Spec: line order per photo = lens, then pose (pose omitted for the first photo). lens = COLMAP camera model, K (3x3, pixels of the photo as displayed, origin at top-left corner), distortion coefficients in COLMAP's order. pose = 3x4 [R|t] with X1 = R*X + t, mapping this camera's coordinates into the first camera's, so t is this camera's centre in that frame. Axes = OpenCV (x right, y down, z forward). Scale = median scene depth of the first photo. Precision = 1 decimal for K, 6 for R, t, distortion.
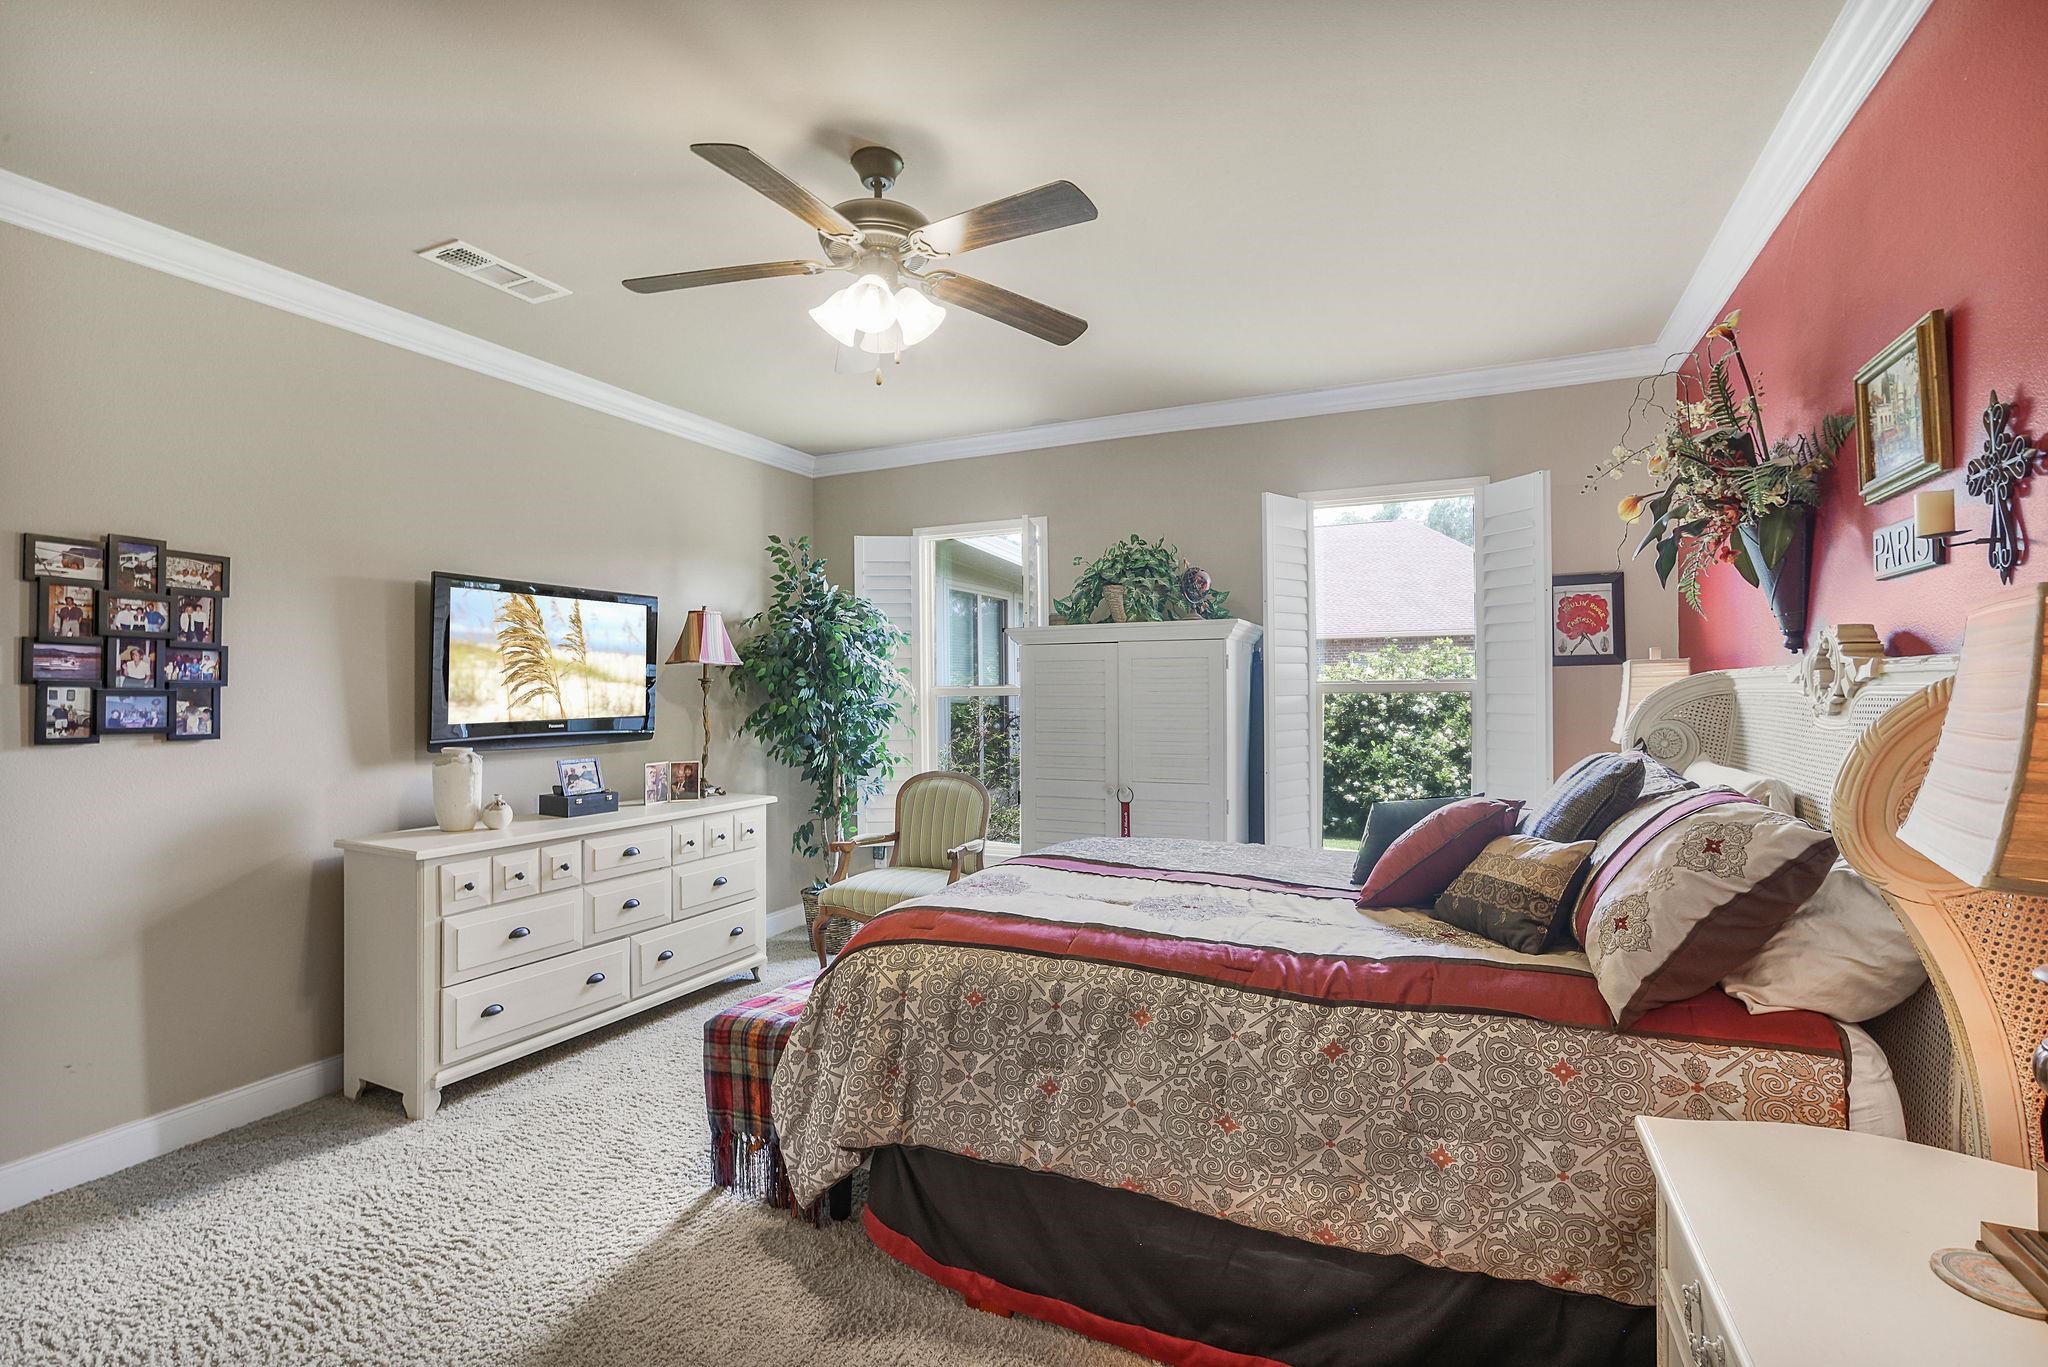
lens RADIAL K [[922.9, 0, 1057.3], [0, 922.9, 679.8], [0, 0, 1]] dist [-0.023992, 0.000978]
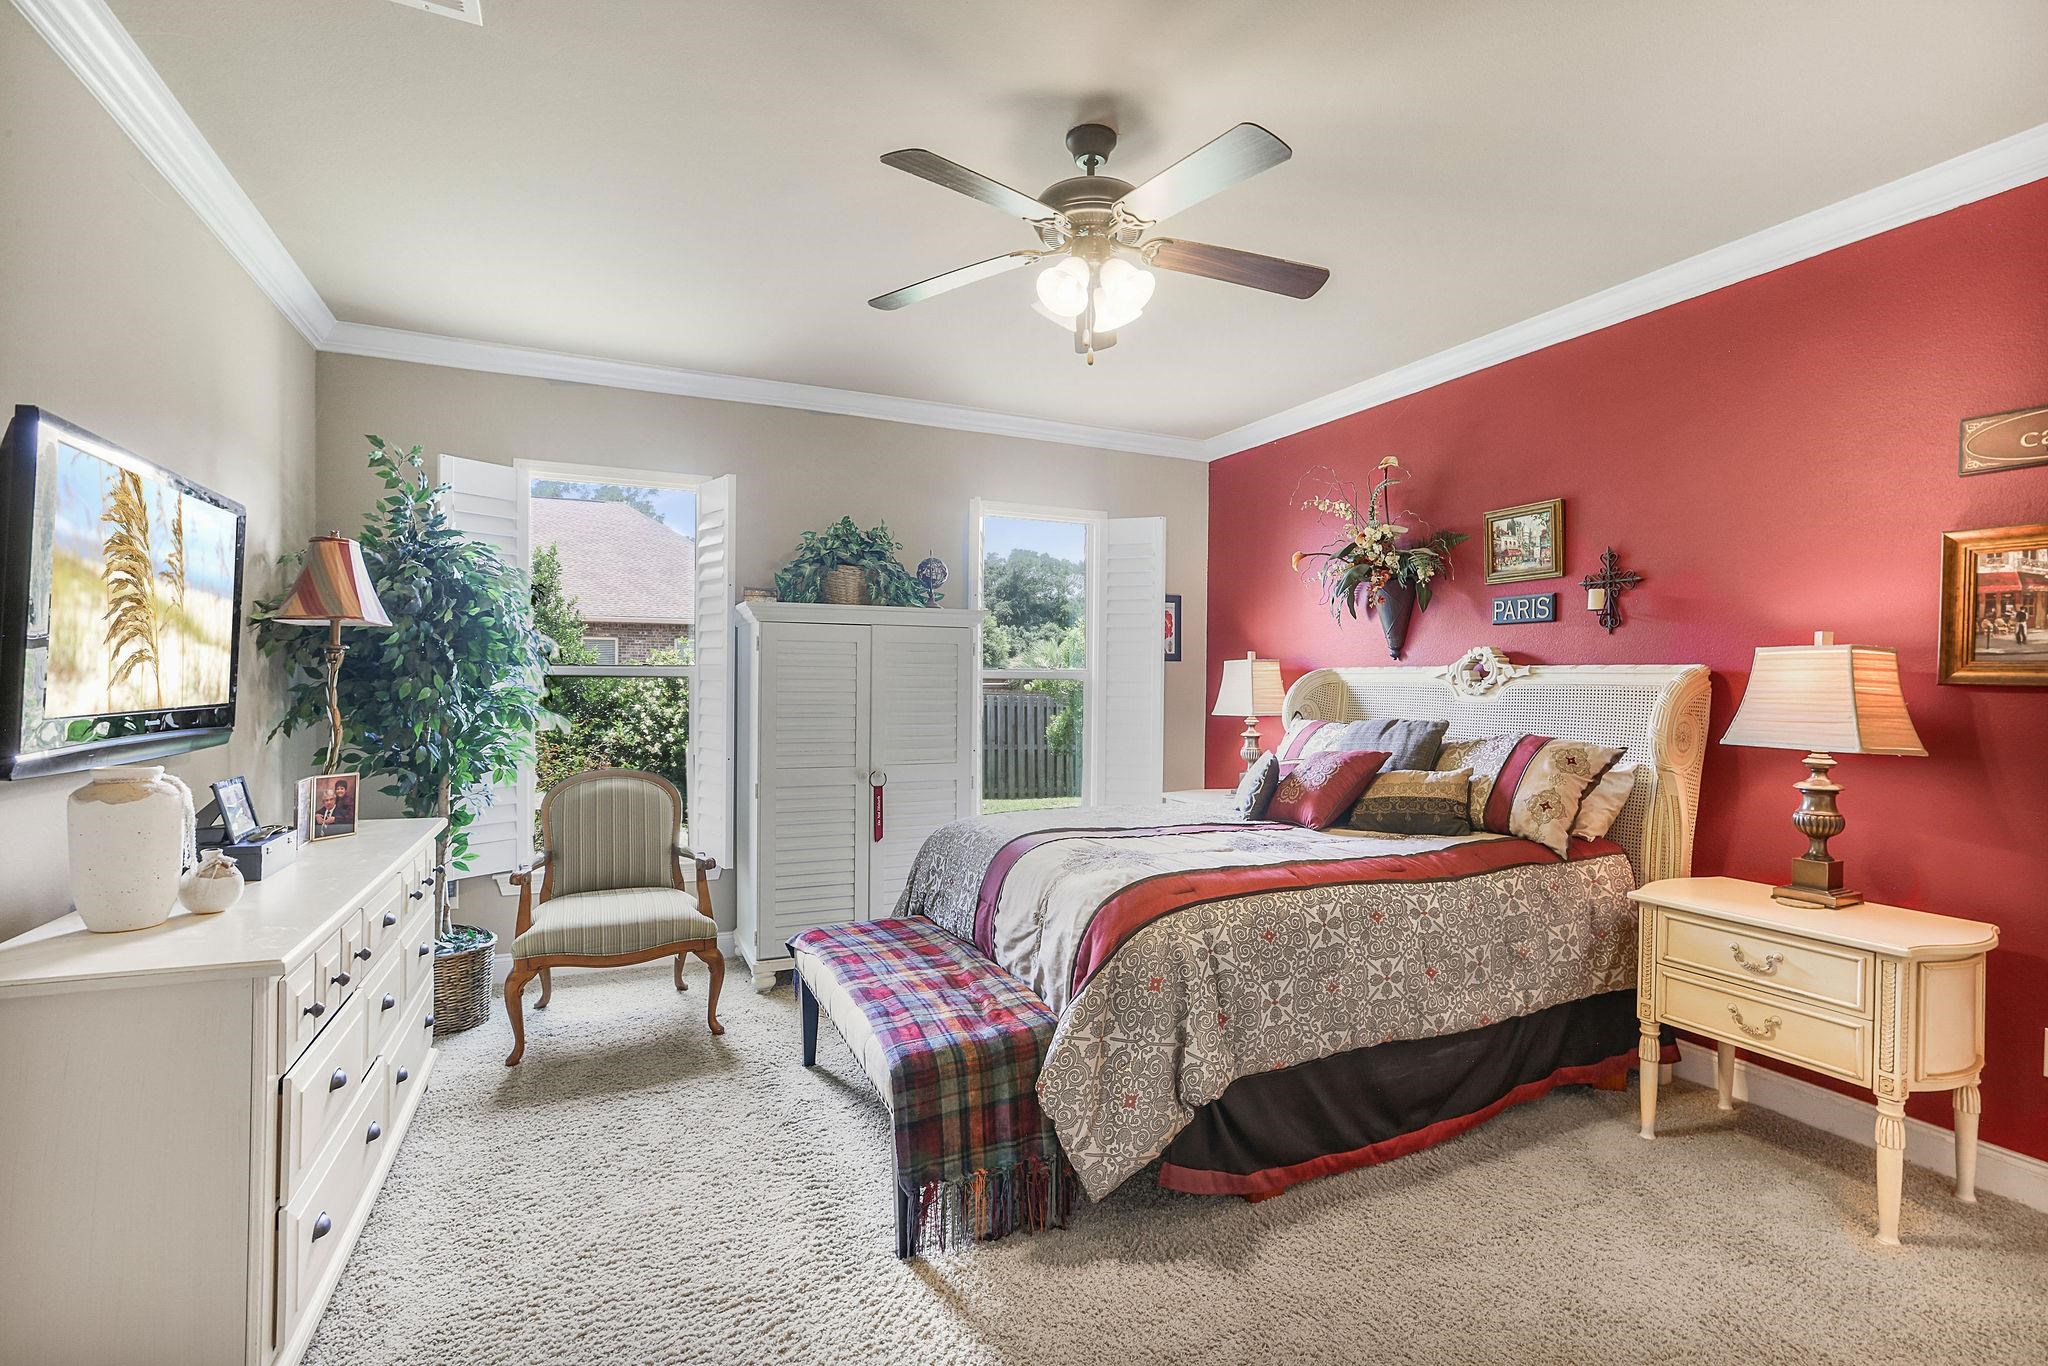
lens RADIAL K [[922.9, 0, 1034.9], [0, 922.9, 674.9], [0, 0, 1]] dist [-0.023992, 0.000978]
pose [[0.644012, 0.017149, 0.764823, -0.651036], [-0.023243, 0.999726, -0.002844, 0.013126], [-0.764662, -0.015945, 0.644234, 0.263001]]
